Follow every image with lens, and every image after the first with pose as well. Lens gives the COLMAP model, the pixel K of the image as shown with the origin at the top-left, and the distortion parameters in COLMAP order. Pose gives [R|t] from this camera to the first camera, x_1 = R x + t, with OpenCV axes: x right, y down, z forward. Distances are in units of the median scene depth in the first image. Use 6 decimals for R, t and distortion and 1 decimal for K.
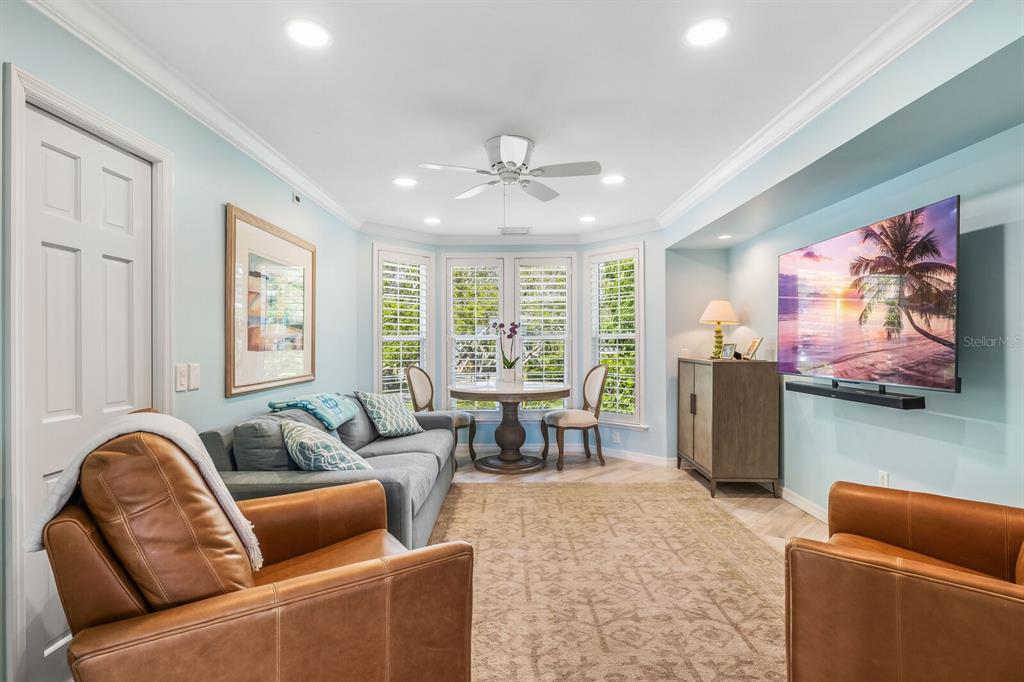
lens RADIAL K [[520.8, 0, 512.0], [0, 520.8, 341.0], [0, 0, 1]] dist [-0.000319, -0.000891]
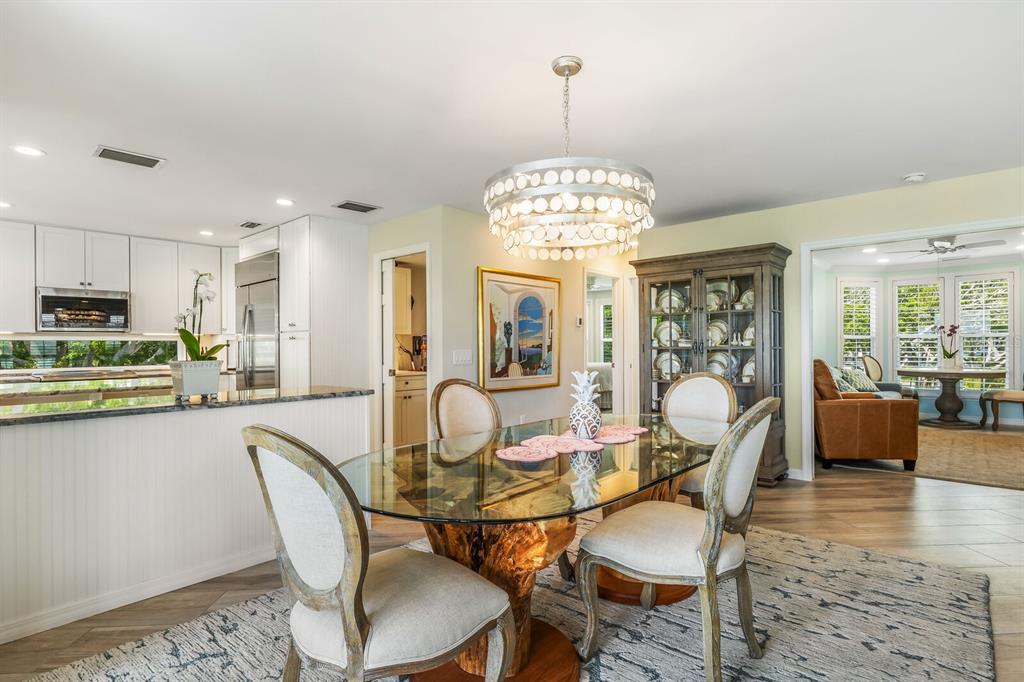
lens RADIAL K [[520.8, 0, 512.0], [0, 520.8, 341.0], [0, 0, 1]] dist [-0.000319, -0.000891]
pose [[0.745339, -0.000276, -0.666685, 0.054855], [0.001211, 0.999999, 0.000939, 0.004653], [0.666684, -0.001507, 0.745339, -0.856936]]
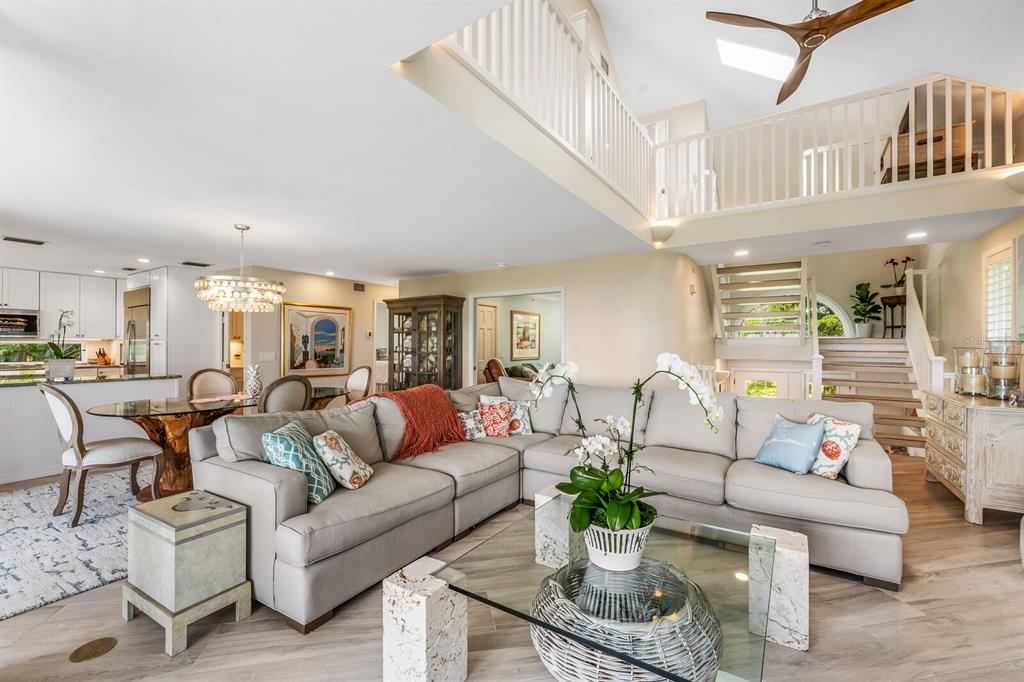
lens RADIAL K [[434.4, 0, 512.0], [0, 434.4, 341.0], [0, 0, 1]] dist [0.000477, -0.000647]
pose [[0.839970, 0.007159, -0.542586, 0.639303], [-0.008882, 0.999960, -0.000557, -0.017105], [0.542560, 0.005287, 0.840000, -0.903669]]
